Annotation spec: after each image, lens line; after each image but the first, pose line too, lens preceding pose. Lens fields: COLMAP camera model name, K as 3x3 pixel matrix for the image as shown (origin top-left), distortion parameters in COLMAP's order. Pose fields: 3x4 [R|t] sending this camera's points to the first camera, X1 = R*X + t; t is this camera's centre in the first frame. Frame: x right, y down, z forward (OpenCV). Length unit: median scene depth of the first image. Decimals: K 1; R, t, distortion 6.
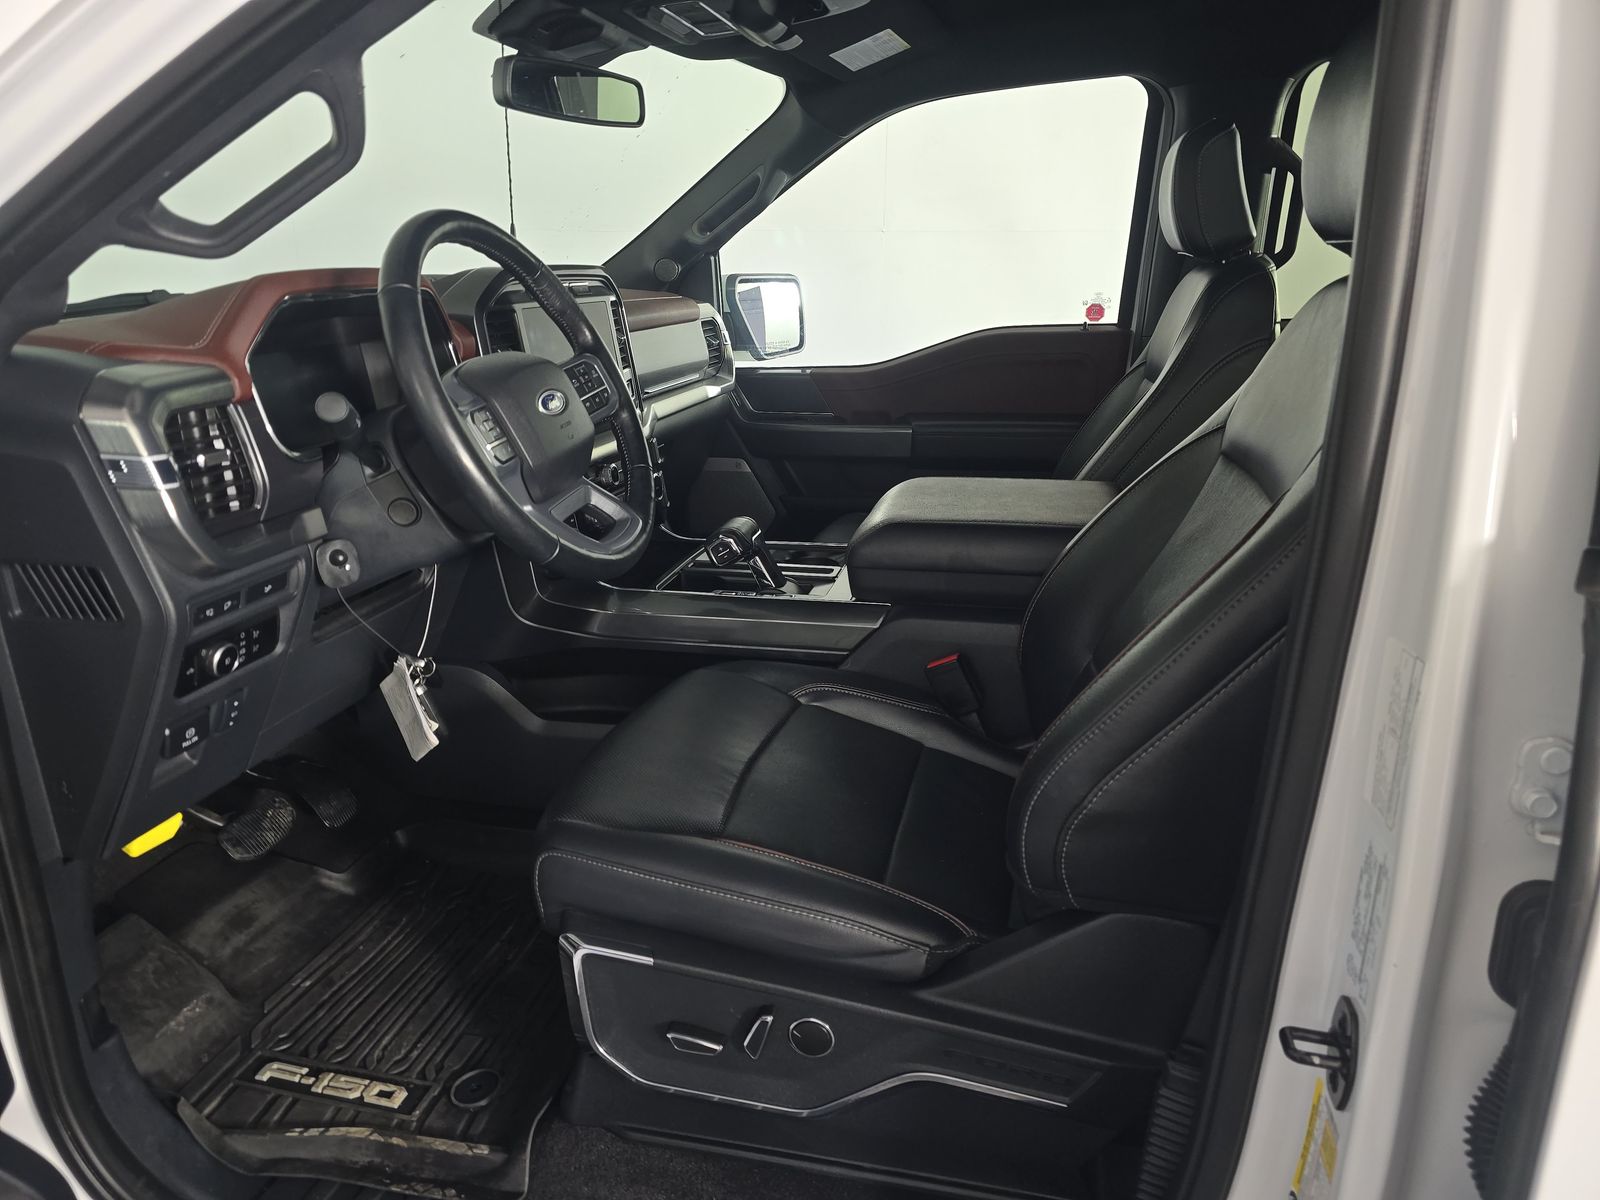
lens RADIAL K [[1080.2, 0, 796.3], [0, 1080.2, 598.4], [0, 0, 1]] dist [0.047274, -0.020751]
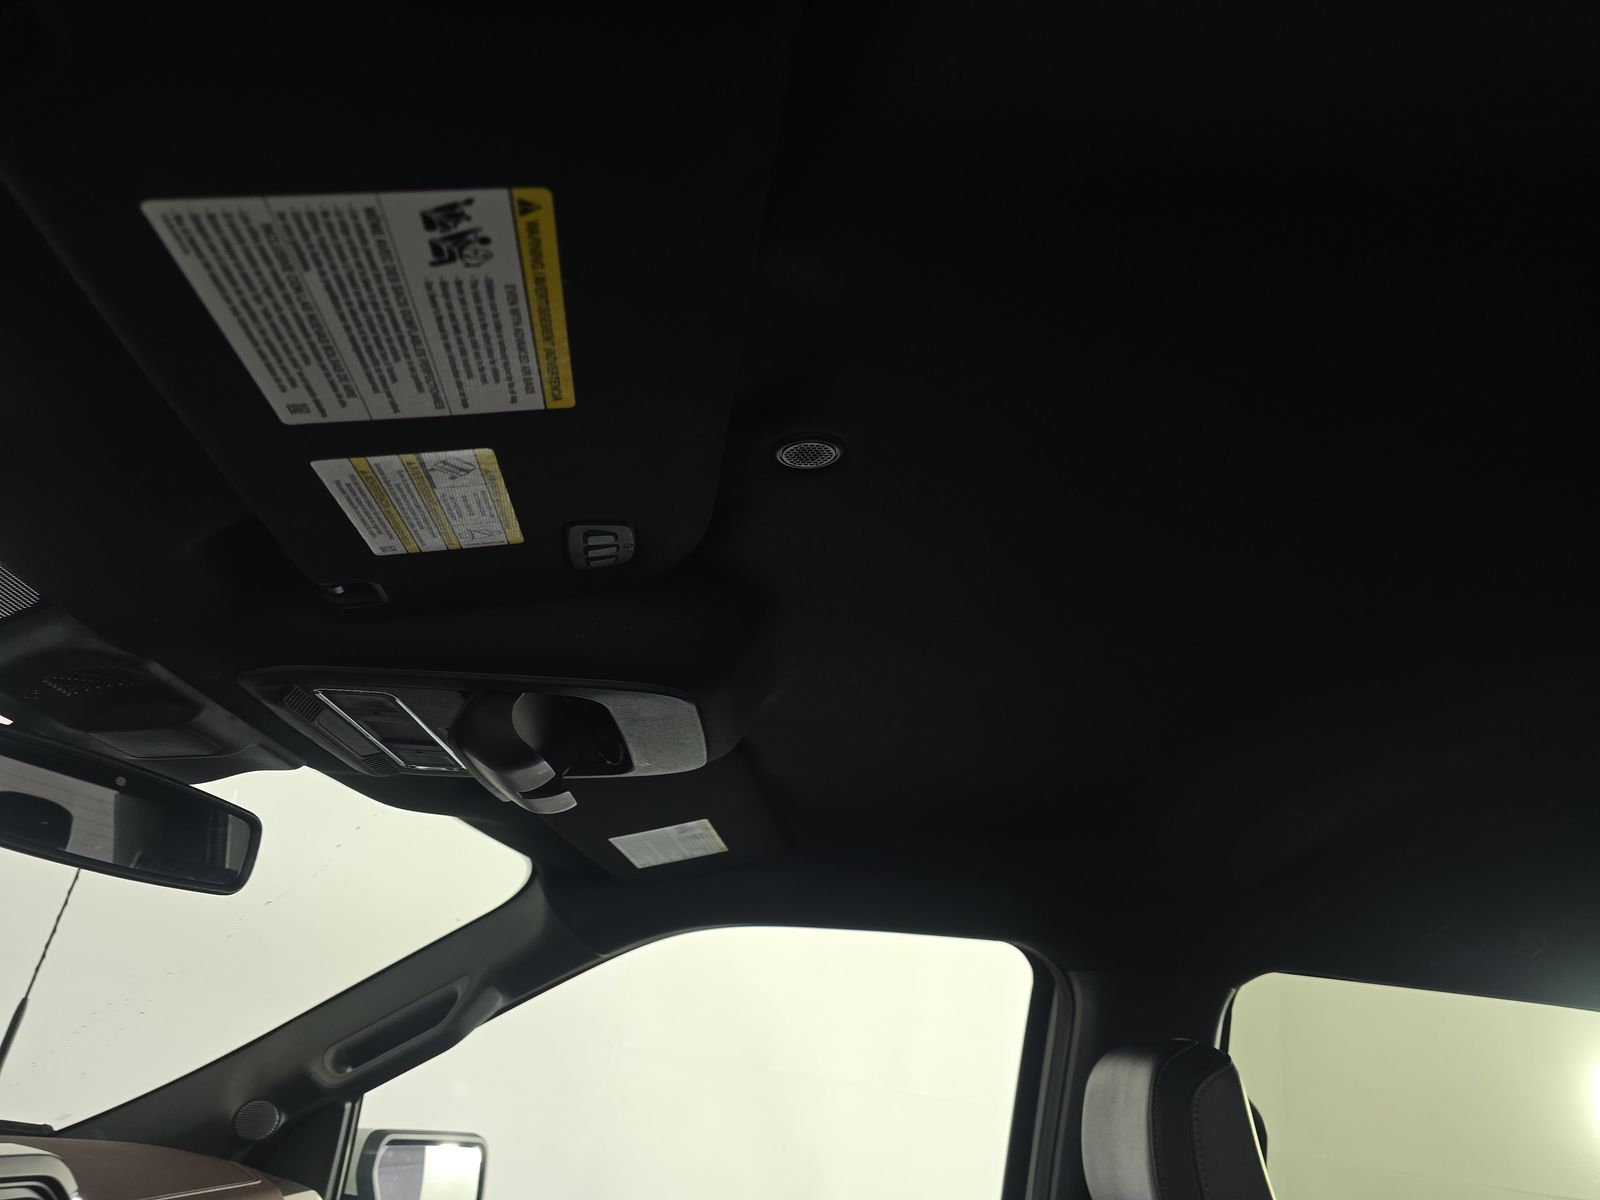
lens RADIAL K [[1080.2, 0, 796.0], [0, 1080.2, 601.2], [0, 0, 1]] dist [0.047274, -0.020751]
pose [[0.960810, 0.219563, 0.169220, -0.002636], [-0.058493, 0.757284, -0.650460, -0.190116], [-0.270965, 0.615071, 0.740450, 0.401963]]
